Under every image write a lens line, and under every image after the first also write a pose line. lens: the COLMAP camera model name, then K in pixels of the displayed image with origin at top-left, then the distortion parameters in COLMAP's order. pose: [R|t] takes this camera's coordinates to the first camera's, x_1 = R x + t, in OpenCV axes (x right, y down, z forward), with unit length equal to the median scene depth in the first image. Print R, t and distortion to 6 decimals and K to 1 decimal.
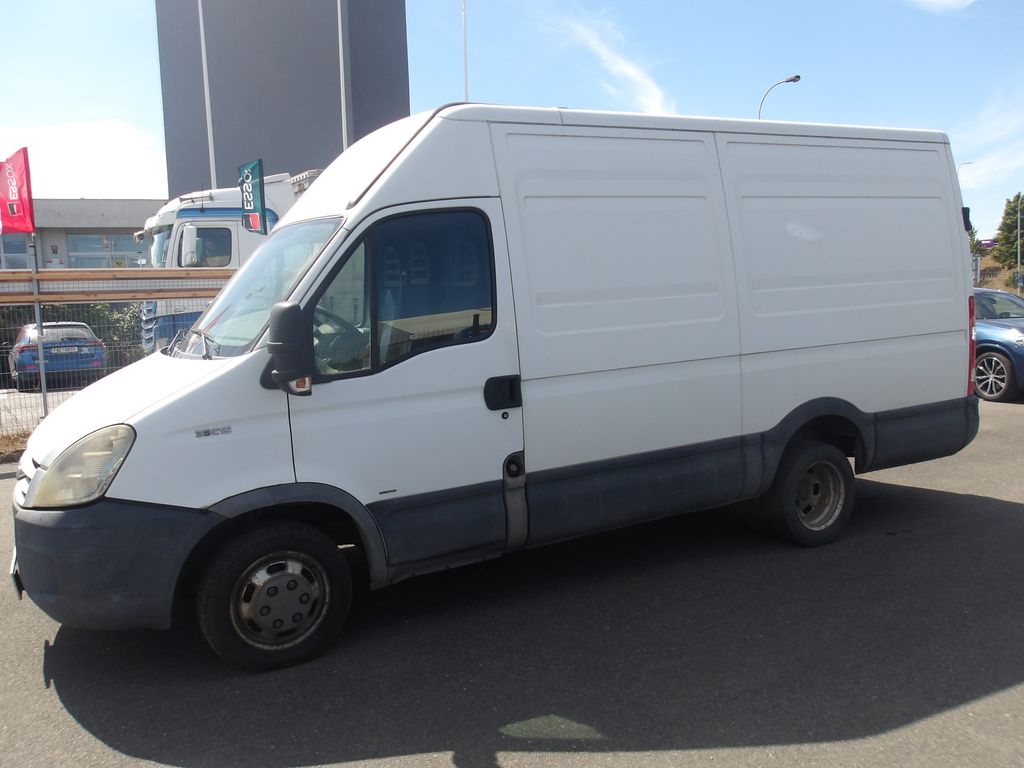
lens RADIAL K [[870.2, 0, 519.1], [0, 870.2, 379.8], [0, 0, 1]] dist [0.003628, -0.009779]
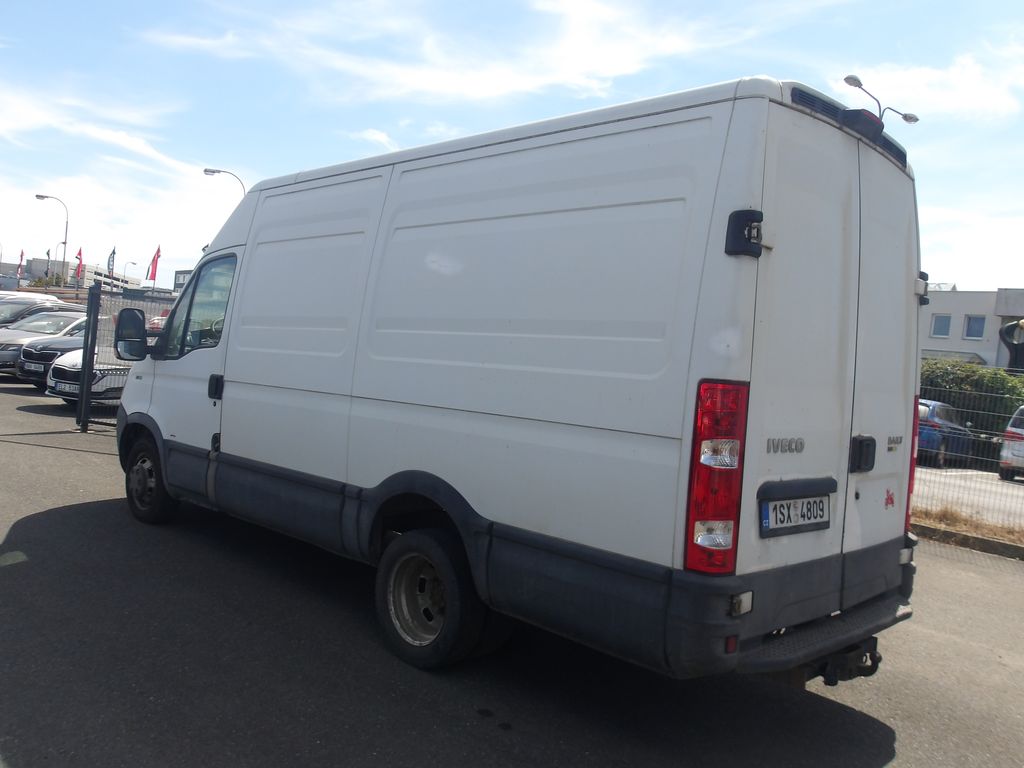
lens RADIAL K [[870.2, 0, 519.1], [0, 870.2, 379.8], [0, 0, 1]] dist [0.003628, -0.009779]
pose [[0.261709, 0.080186, -0.961810, 1.411772], [-0.193721, 0.980627, 0.029043, -0.126840], [0.945506, 0.178722, 0.272172, 1.078911]]
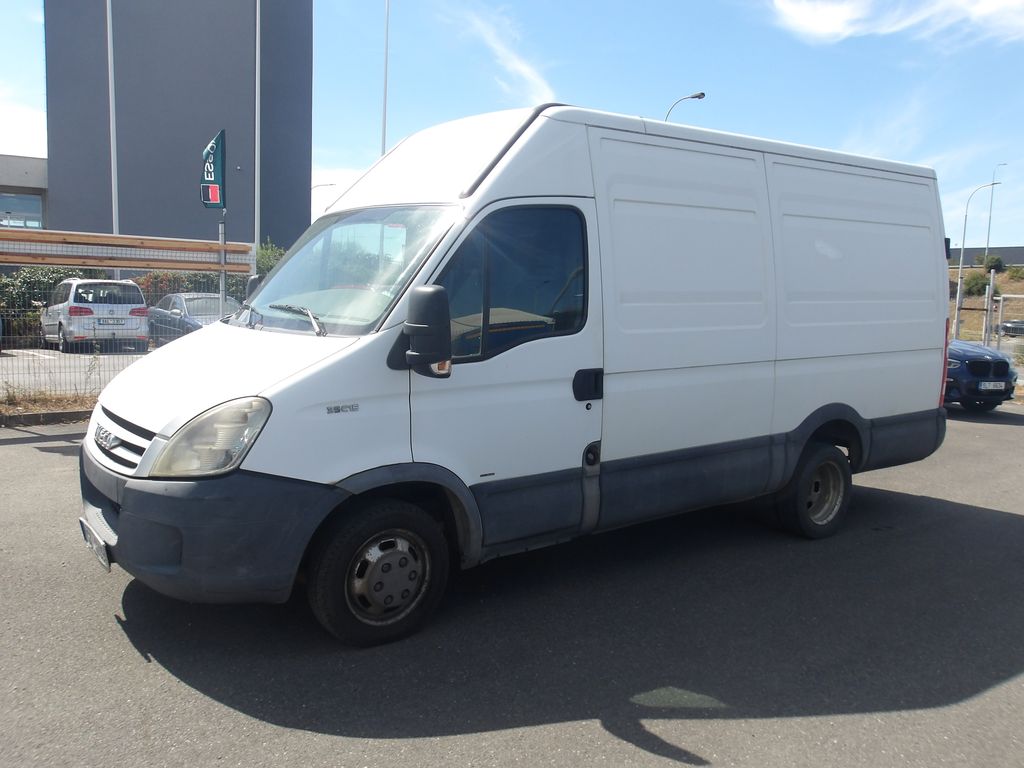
lens RADIAL K [[870.2, 0, 519.1], [0, 870.2, 379.8], [0, 0, 1]] dist [0.003628, -0.009779]
pose [[0.987958, 0.051135, 0.146029, -0.255615], [-0.052227, 0.998629, 0.003652, 0.009657], [-0.145642, -0.011235, 0.989273, -0.026070]]
